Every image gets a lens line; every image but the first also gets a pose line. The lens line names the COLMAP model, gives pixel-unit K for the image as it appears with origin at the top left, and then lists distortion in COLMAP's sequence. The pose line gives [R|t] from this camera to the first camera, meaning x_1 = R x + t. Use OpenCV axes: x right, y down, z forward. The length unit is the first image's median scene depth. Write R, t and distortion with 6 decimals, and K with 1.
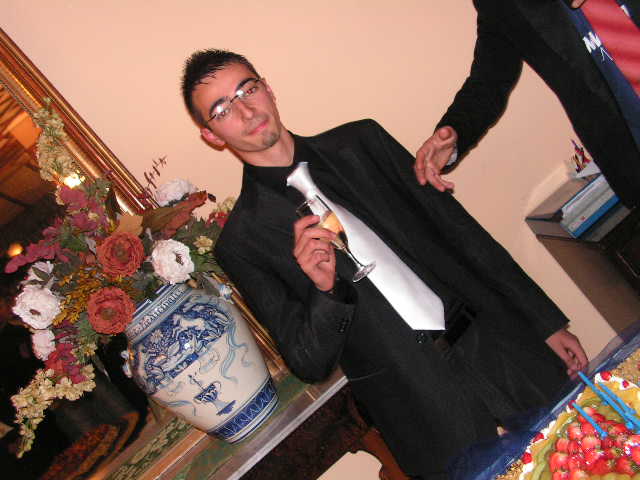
lens RADIAL K [[867.8, 0, 320.0], [0, 867.8, 240.0], [0, 0, 1]] dist [0.118439, 0.037995]
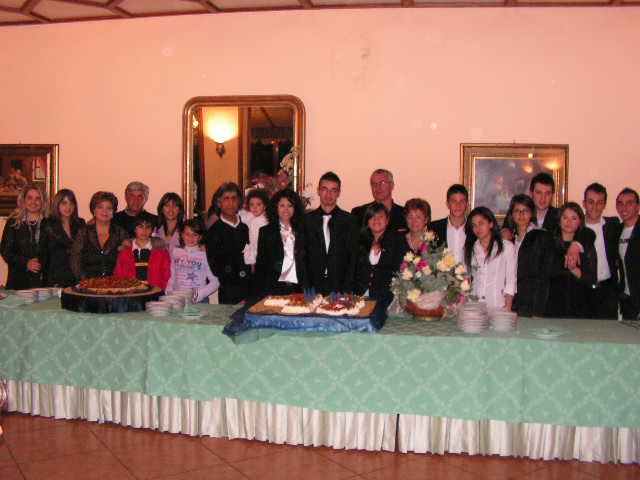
lens RADIAL K [[654.3, 0, 274.9], [0, 654.3, 239.9], [0, 0, 1]] dist [-0.222716, 0.009136]
pose [[0.683630, 0.684290, -0.253767, 0.473835], [-0.669511, 0.726413, 0.155177, -0.233979], [0.290525, 0.063817, 0.954737, -1.287273]]
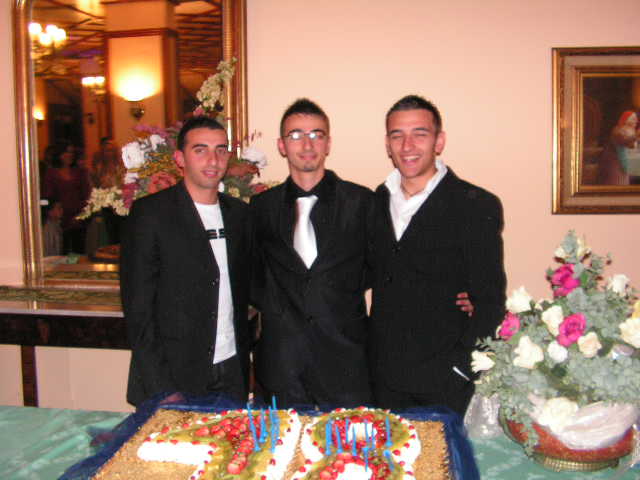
lens RADIAL K [[668.0, 0, 320.0], [0, 668.0, 240.0], [0, 0, 1]] dist [-0.165720, 0.037923]
pose [[0.733343, 0.666353, -0.134842, 0.183894], [-0.660652, 0.745279, 0.089986, -0.134892], [0.160457, 0.023093, 0.986773, -0.127816]]
